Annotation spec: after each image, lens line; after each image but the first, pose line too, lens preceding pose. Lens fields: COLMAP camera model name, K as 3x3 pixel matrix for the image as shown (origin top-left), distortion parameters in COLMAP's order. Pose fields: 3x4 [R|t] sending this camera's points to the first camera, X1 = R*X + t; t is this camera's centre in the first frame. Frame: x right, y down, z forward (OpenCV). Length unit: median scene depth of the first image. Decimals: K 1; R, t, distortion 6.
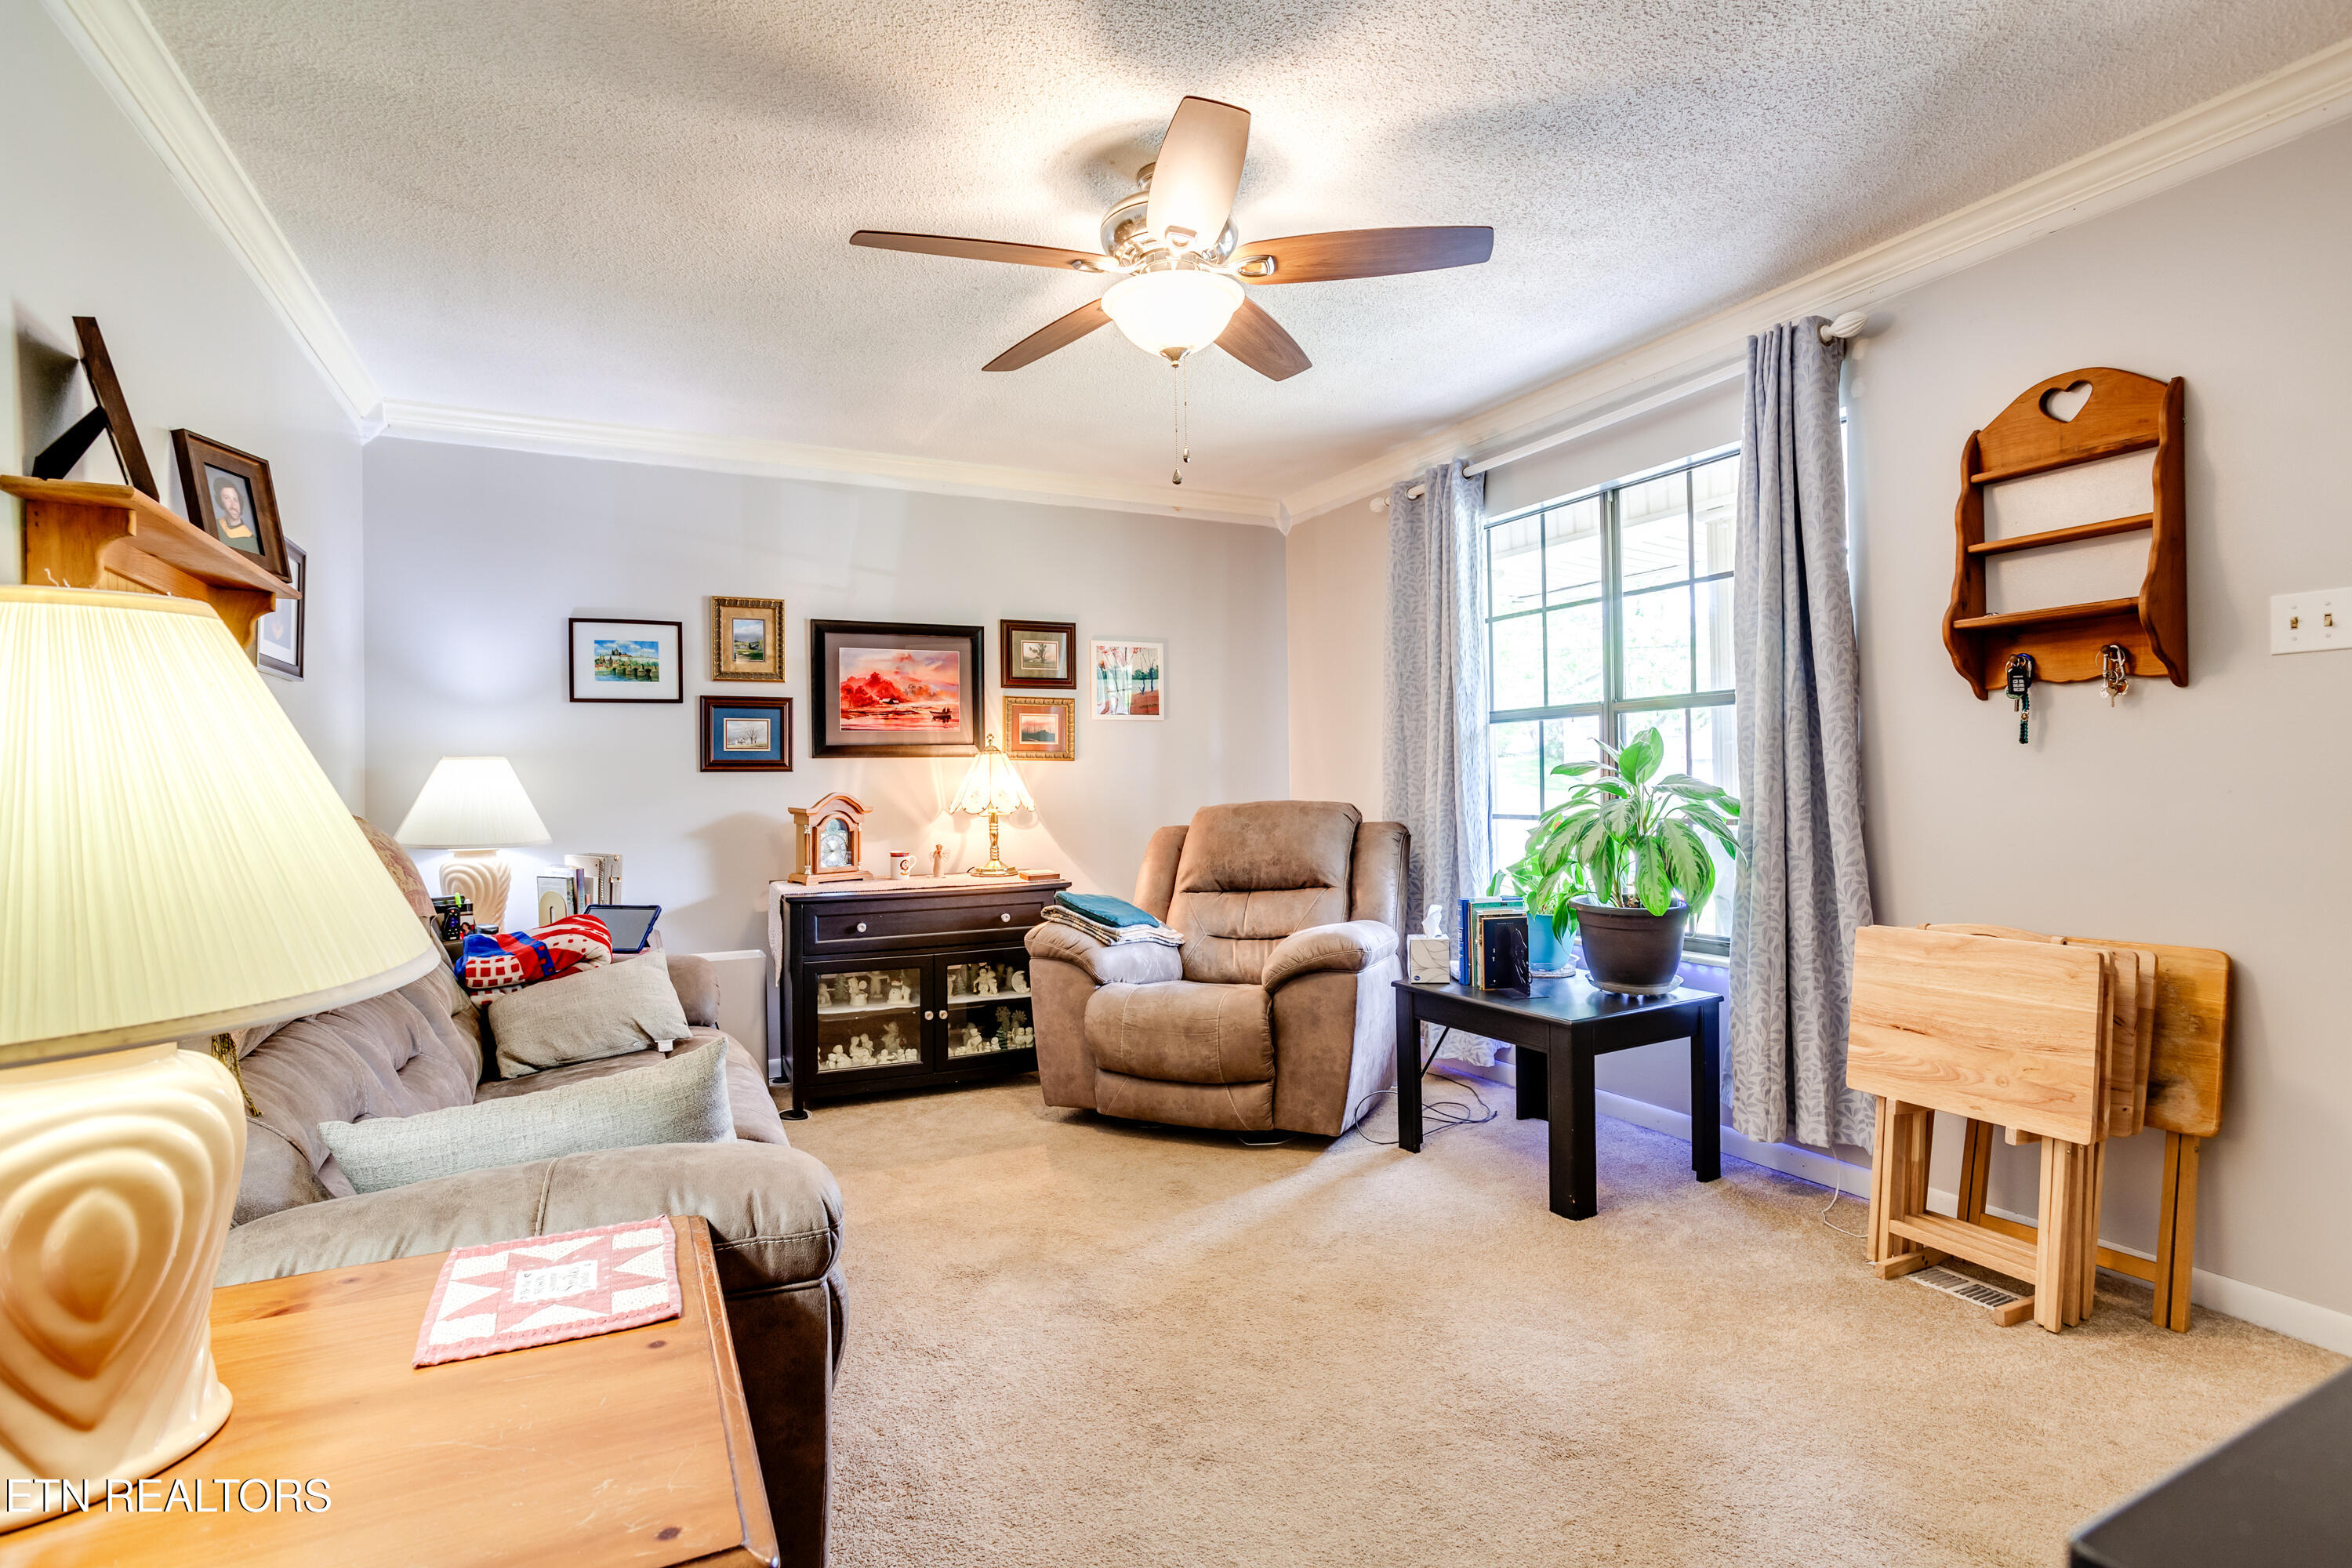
lens RADIAL K [[1139.0, 0, 1182.3], [0, 1139.0, 788.2], [0, 0, 1]] dist [-0.069236, 0.037096]
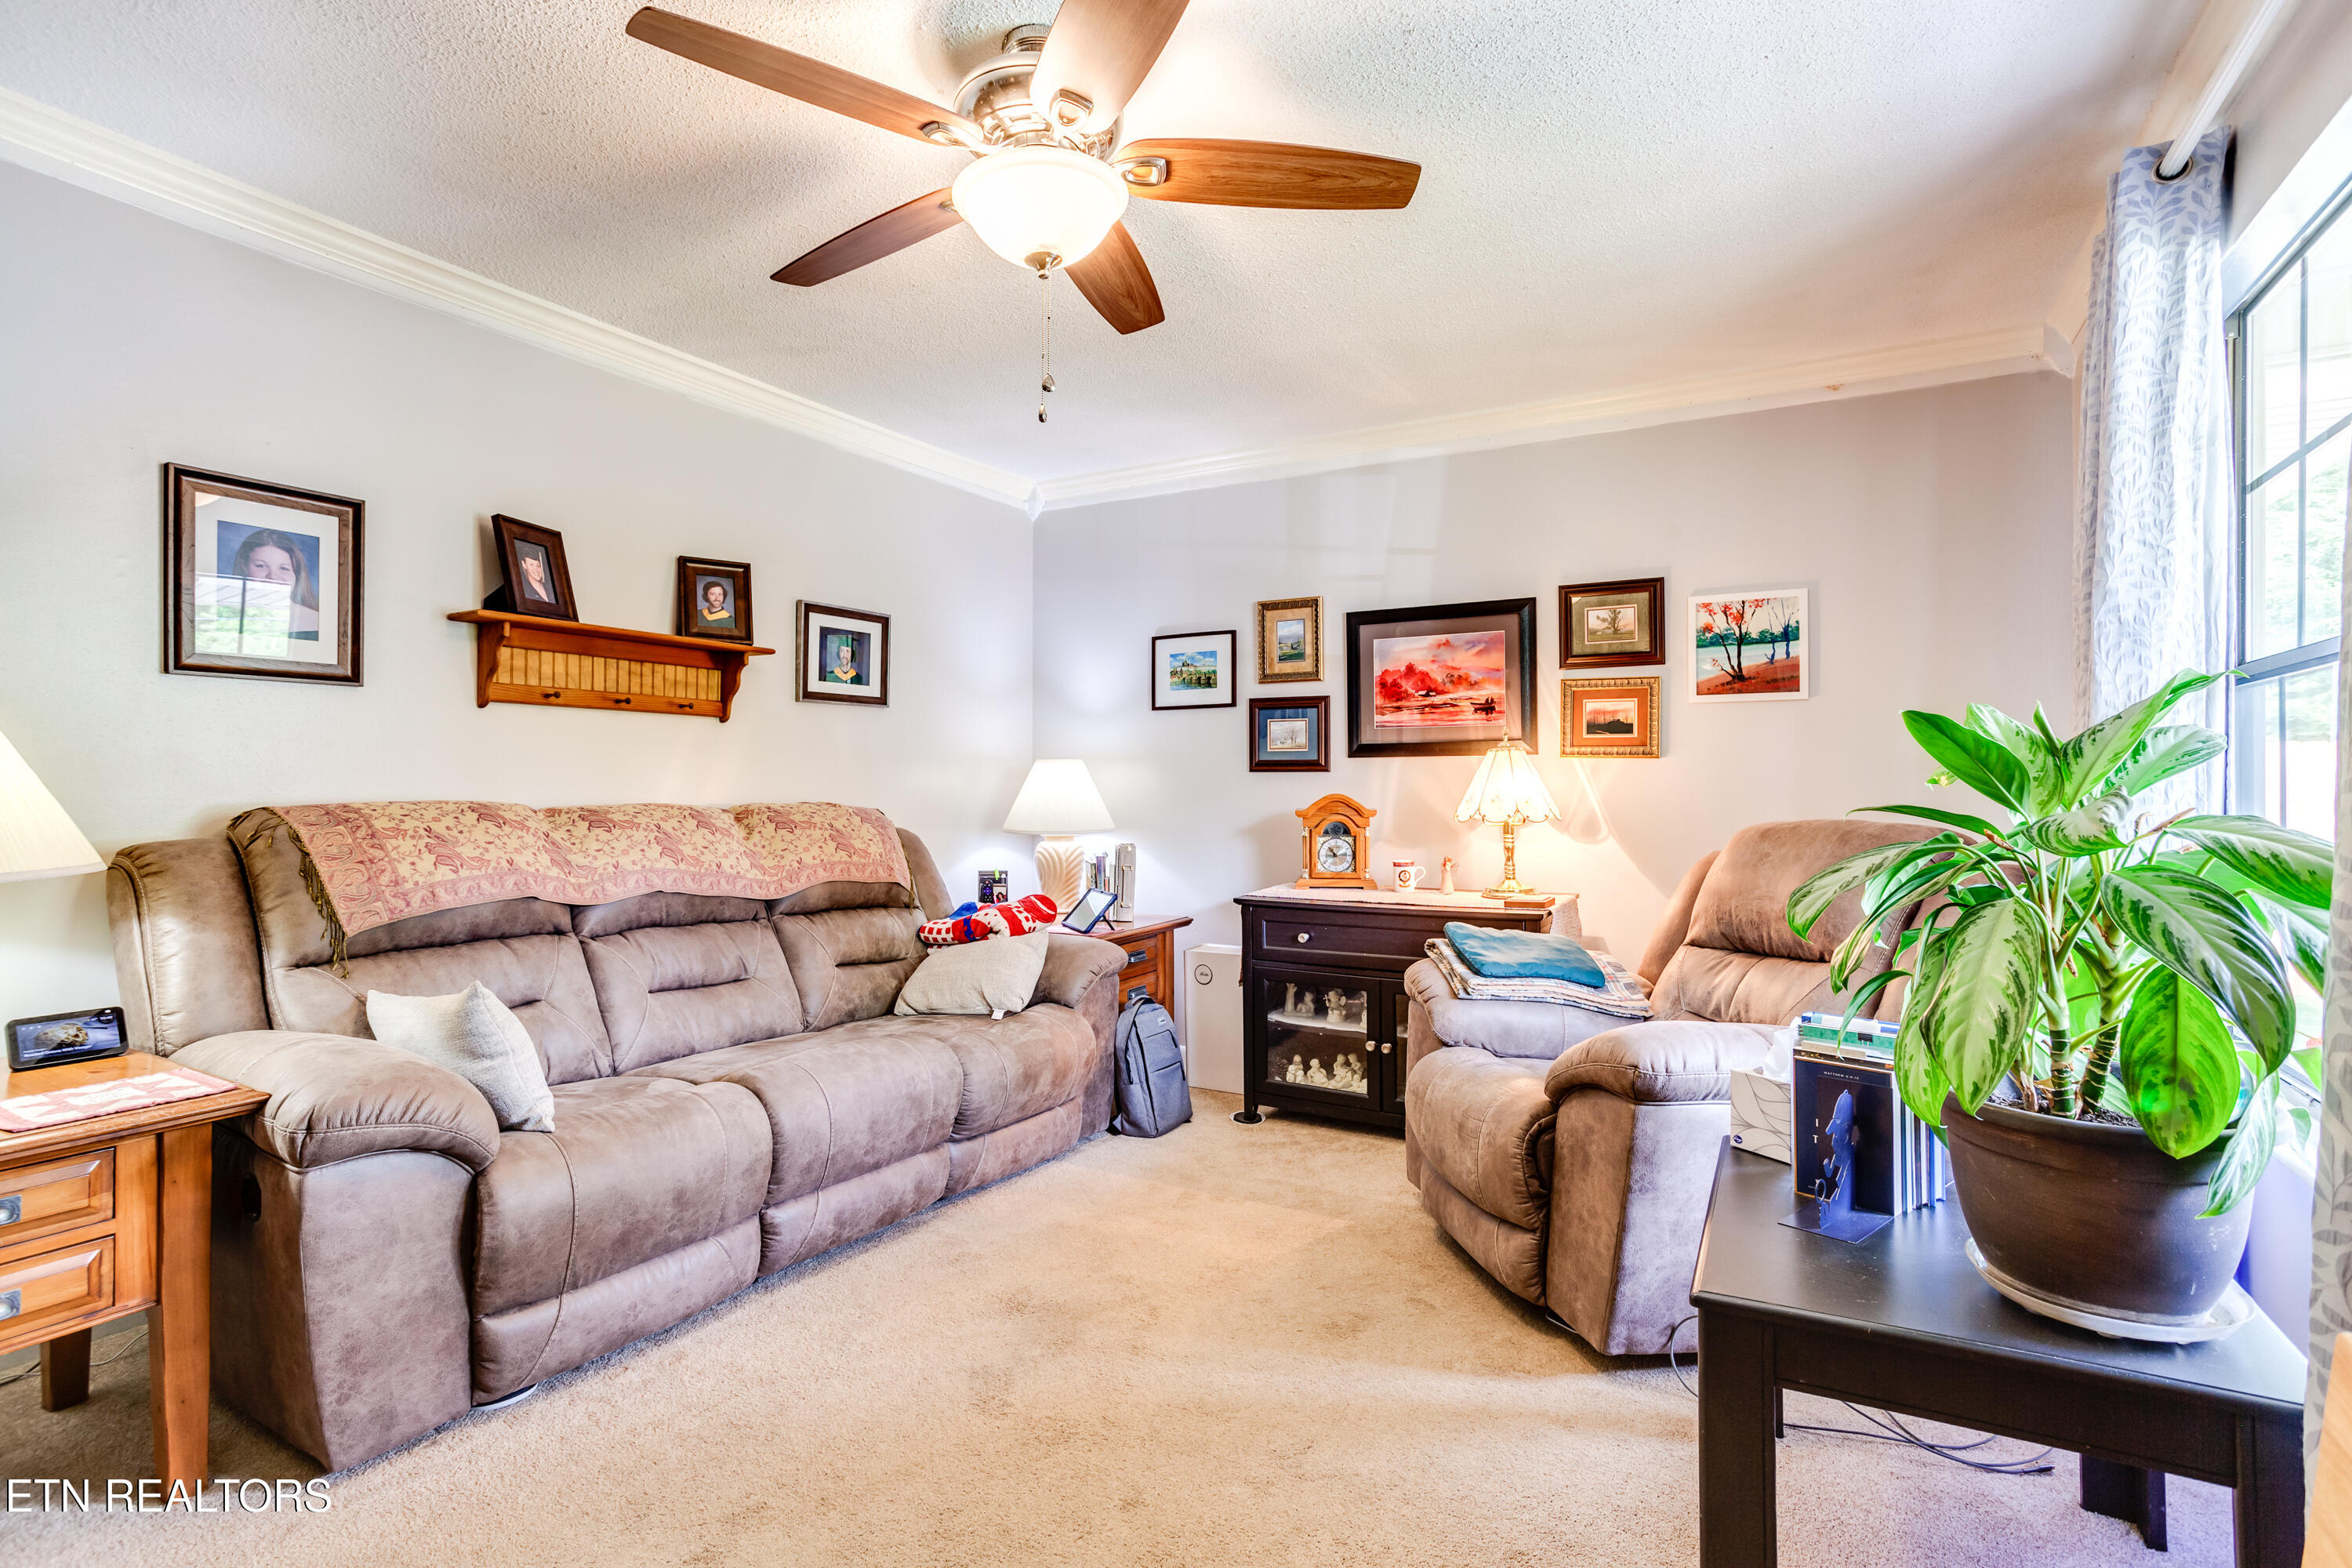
lens RADIAL K [[1139.0, 0, 1182.3], [0, 1139.0, 788.2], [0, 0, 1]] dist [-0.069236, 0.037096]
pose [[0.540905, 0.013977, -0.840968, 0.426709], [-0.012117, 0.999888, 0.008825, -0.007857], [0.840997, 0.005416, 0.541013, 0.377637]]
